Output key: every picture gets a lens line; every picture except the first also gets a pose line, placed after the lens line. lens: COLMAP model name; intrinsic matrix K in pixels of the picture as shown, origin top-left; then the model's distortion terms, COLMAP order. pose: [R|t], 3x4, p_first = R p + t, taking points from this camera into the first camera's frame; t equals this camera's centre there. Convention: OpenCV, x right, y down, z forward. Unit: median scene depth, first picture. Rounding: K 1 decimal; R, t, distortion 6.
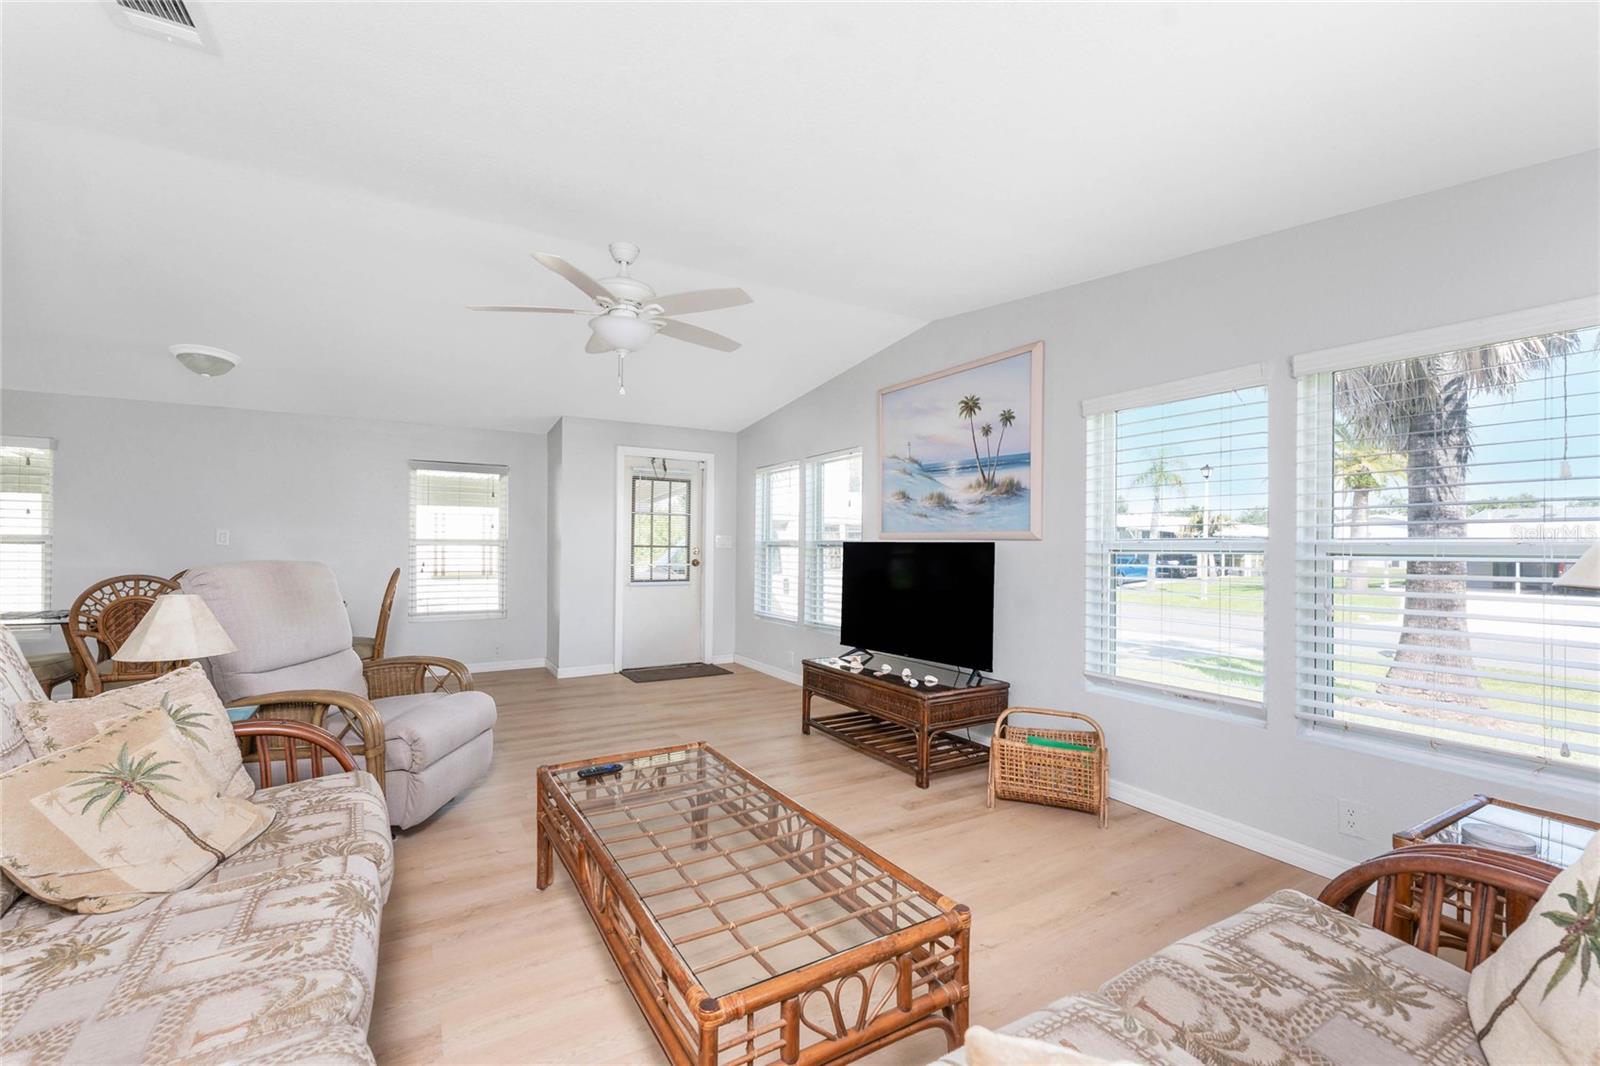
lens RADIAL K [[658.9, 0, 794.0], [0, 658.9, 543.3], [0, 0, 1]] dist [-0.000895, -0.000024]
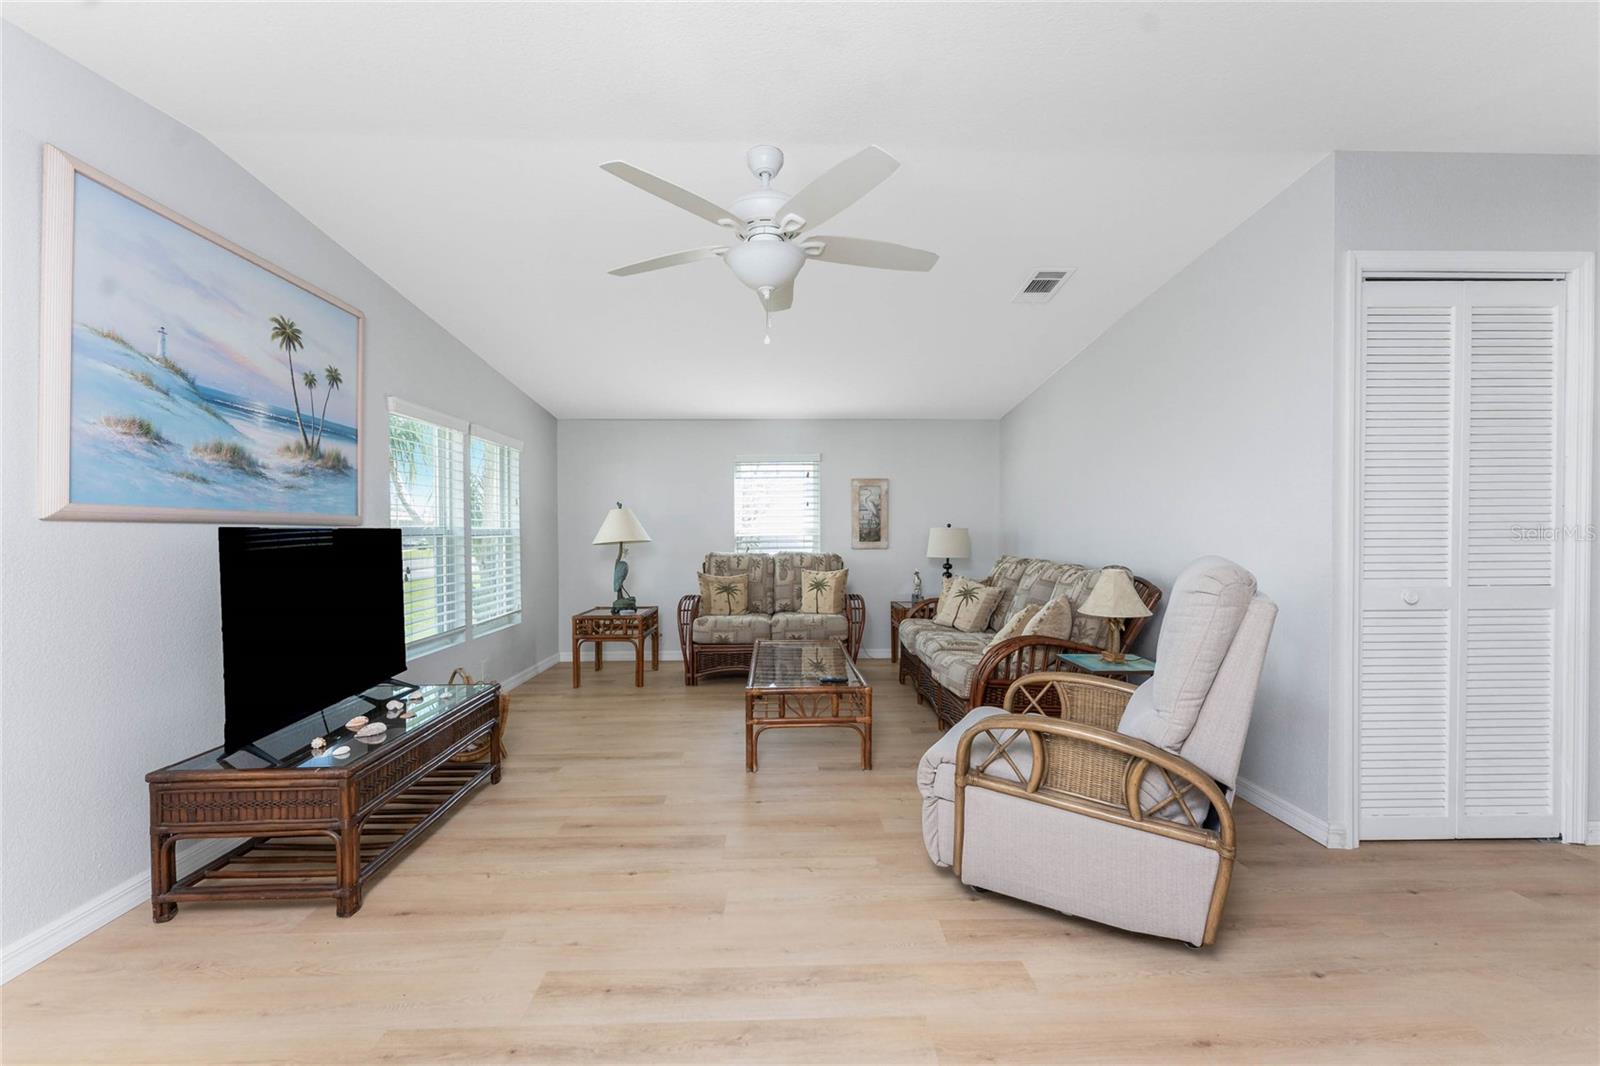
lens RADIAL K [[658.9, 0, 796.9], [0, 658.9, 534.0], [0, 0, 1]] dist [-0.000895, -0.000024]
pose [[-0.868082, -0.004058, 0.496404, -0.545953], [-0.001403, 0.999983, 0.005721, -0.000230], [-0.496419, 0.004270, -0.868073, 1.327589]]
